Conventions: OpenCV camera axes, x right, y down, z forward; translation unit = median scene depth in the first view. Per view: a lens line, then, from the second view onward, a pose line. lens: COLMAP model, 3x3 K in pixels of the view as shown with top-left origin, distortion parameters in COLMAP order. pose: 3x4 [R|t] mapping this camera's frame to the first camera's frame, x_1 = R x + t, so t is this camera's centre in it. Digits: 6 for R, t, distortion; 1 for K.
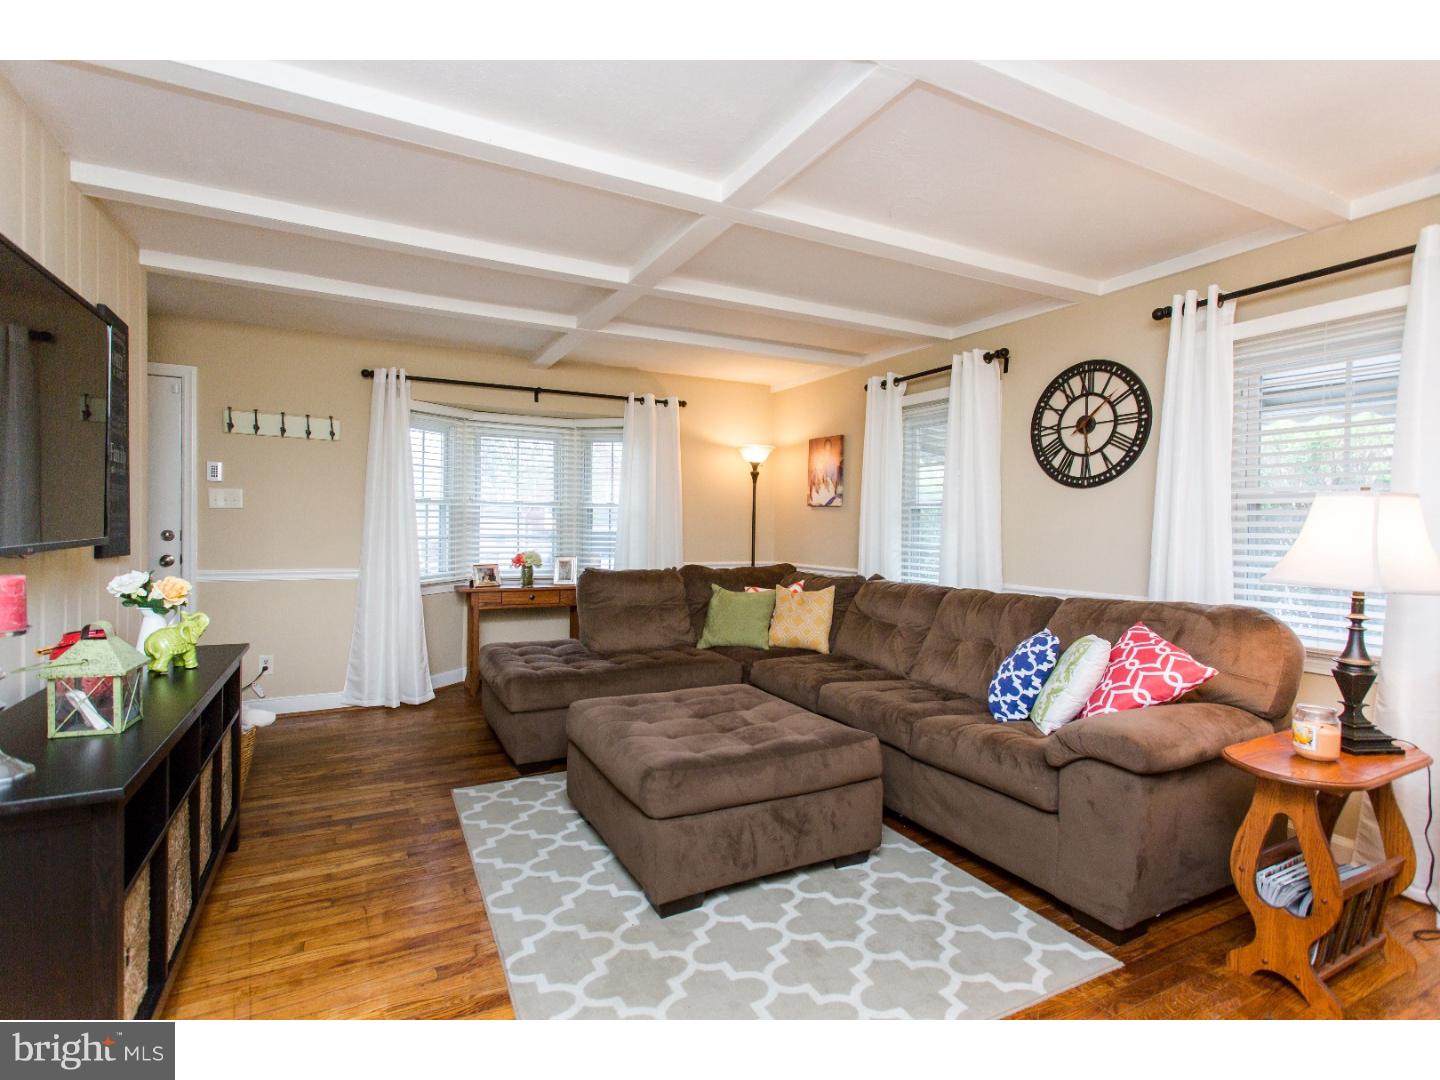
lens RADIAL K [[700.7, 0, 726.4], [0, 700.7, 537.7], [0, 0, 1]] dist [-0.003466, 0.001914]
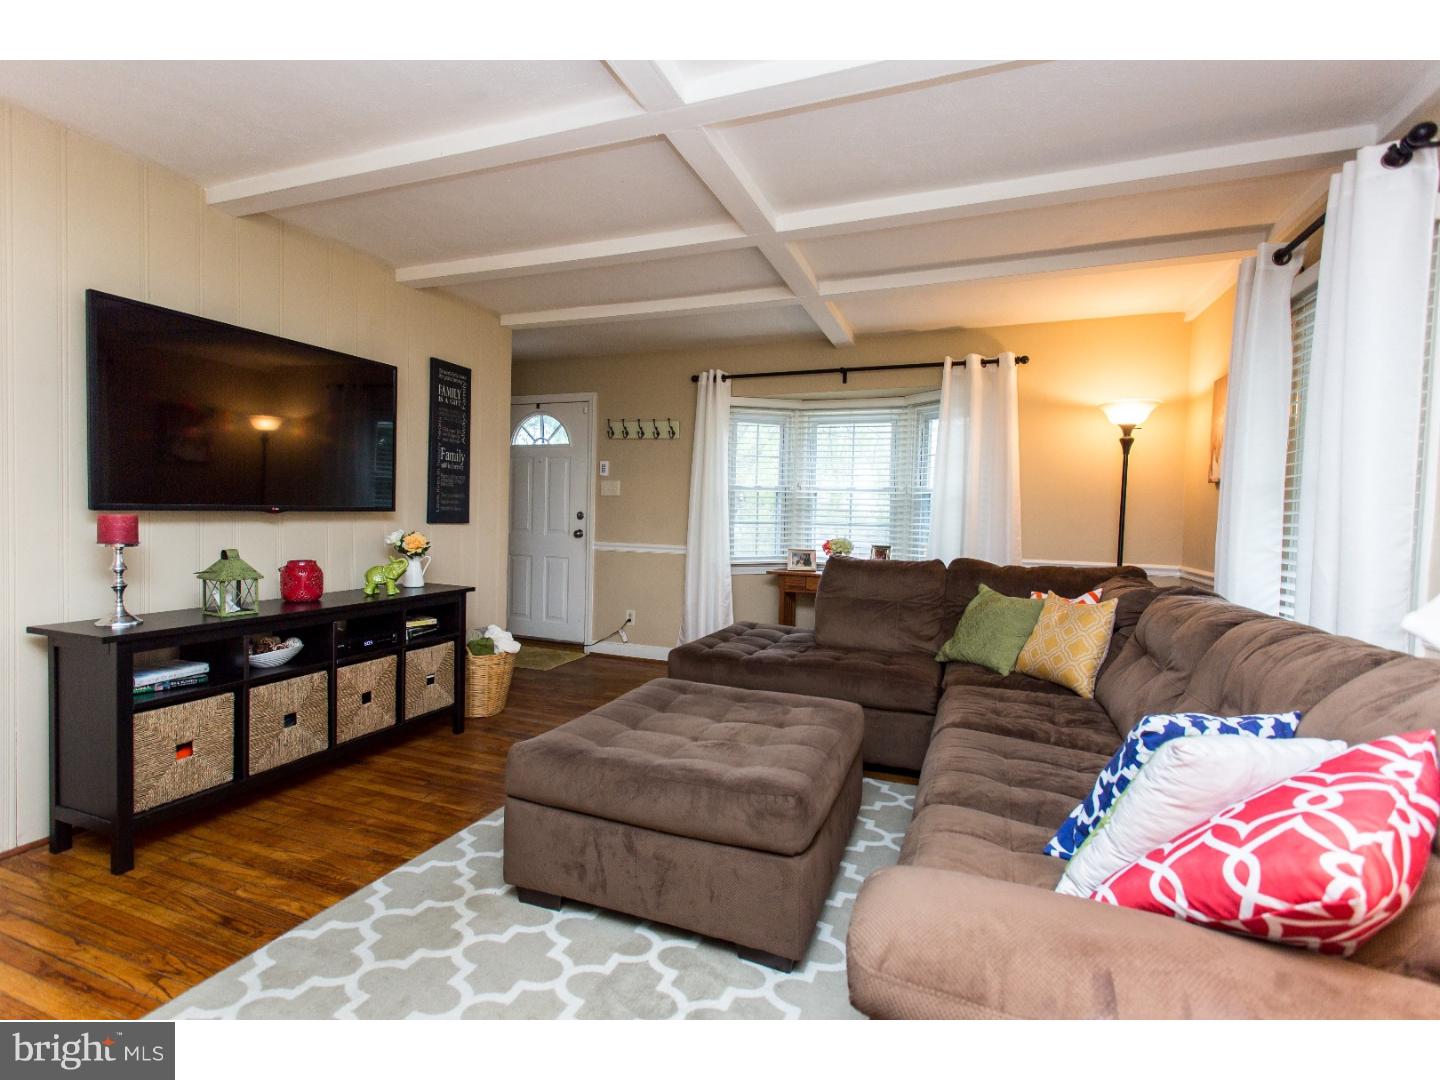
lens RADIAL K [[700.7, 0, 771.0], [0, 700.7, 536.8], [0, 0, 1]] dist [-0.003466, 0.001914]
pose [[0.651778, 0.024073, -0.758028, 0.505342], [-0.029221, 0.999551, 0.006618, 0.018370], [0.757847, 0.017836, 0.652189, 0.377431]]
